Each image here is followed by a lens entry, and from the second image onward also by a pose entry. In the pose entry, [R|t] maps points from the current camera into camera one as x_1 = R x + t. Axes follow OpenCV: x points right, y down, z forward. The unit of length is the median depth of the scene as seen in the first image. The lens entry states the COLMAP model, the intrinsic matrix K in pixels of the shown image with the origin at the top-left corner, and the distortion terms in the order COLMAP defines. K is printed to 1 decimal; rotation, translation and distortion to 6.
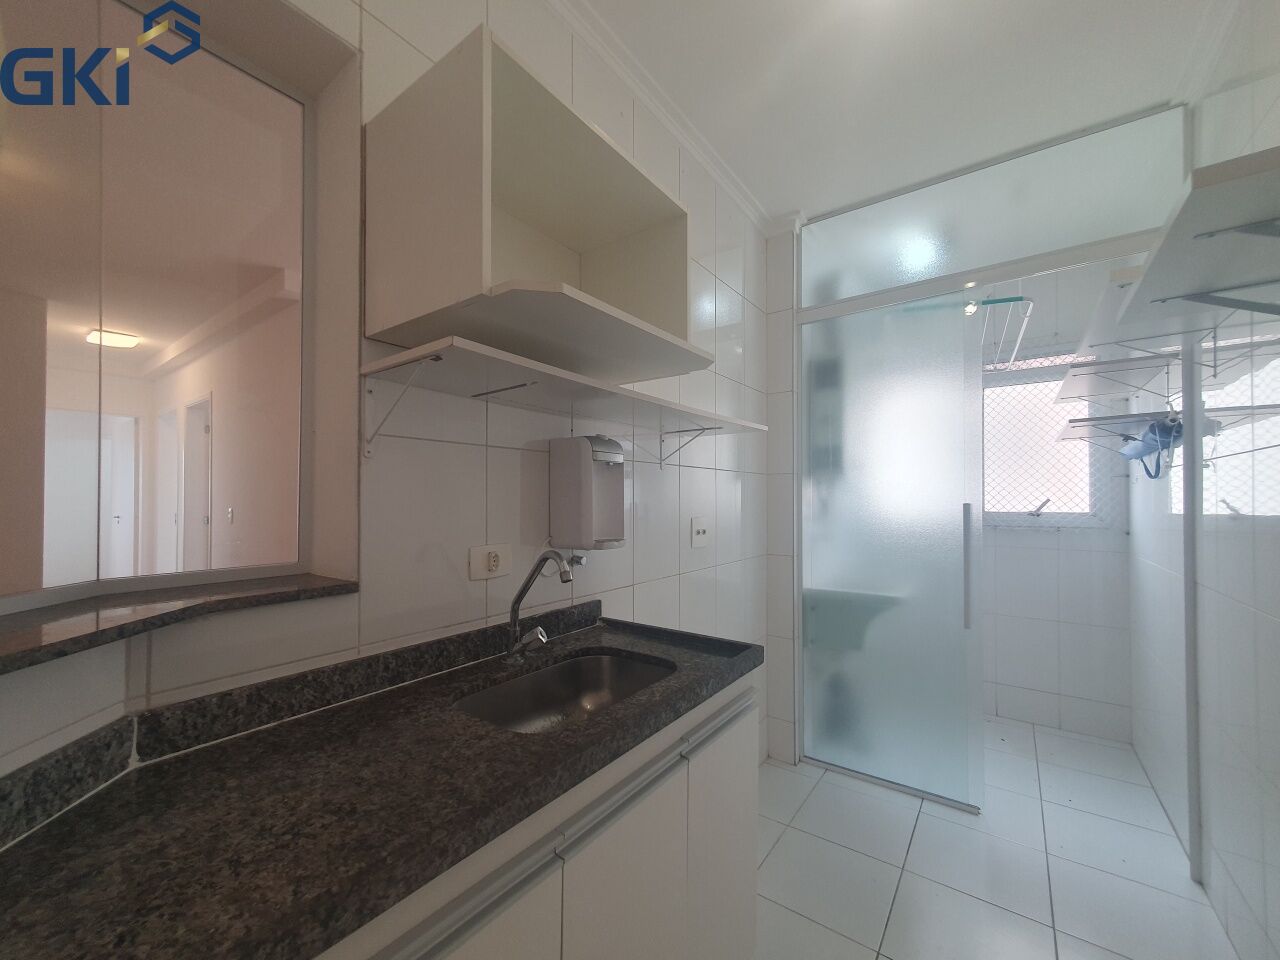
lens RADIAL K [[507.5, 0, 642.3], [0, 507.5, 489.5], [0, 0, 1]] dist [0.003841, -0.001011]
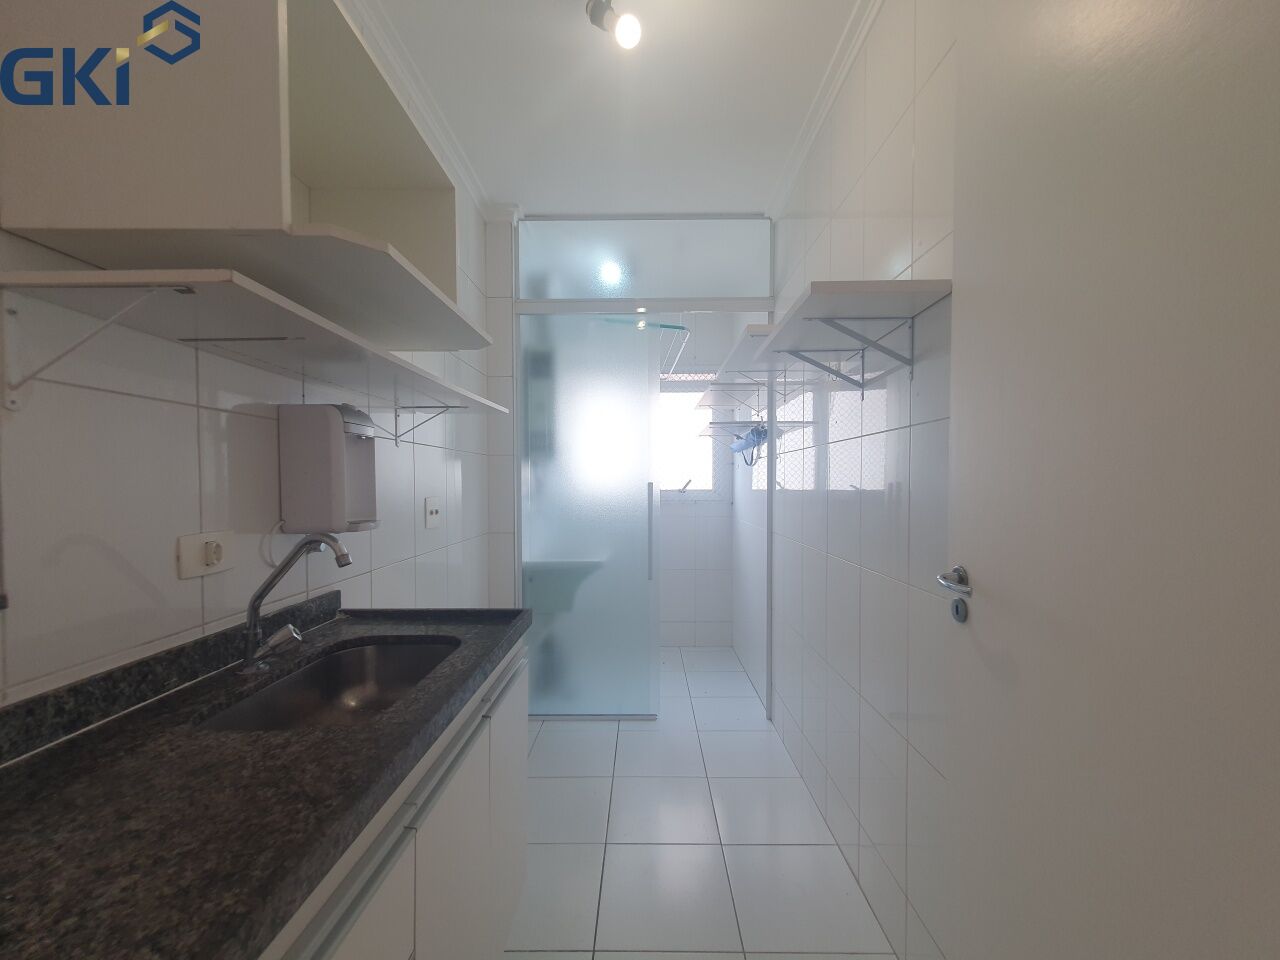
lens RADIAL K [[507.5, 0, 642.7], [0, 507.5, 488.5], [0, 0, 1]] dist [0.003841, -0.001011]
pose [[0.809110, -0.010111, 0.587570, -0.188441], [-0.007897, 0.999575, 0.028075, 0.010773], [-0.587604, -0.027356, 0.808686, -0.031091]]
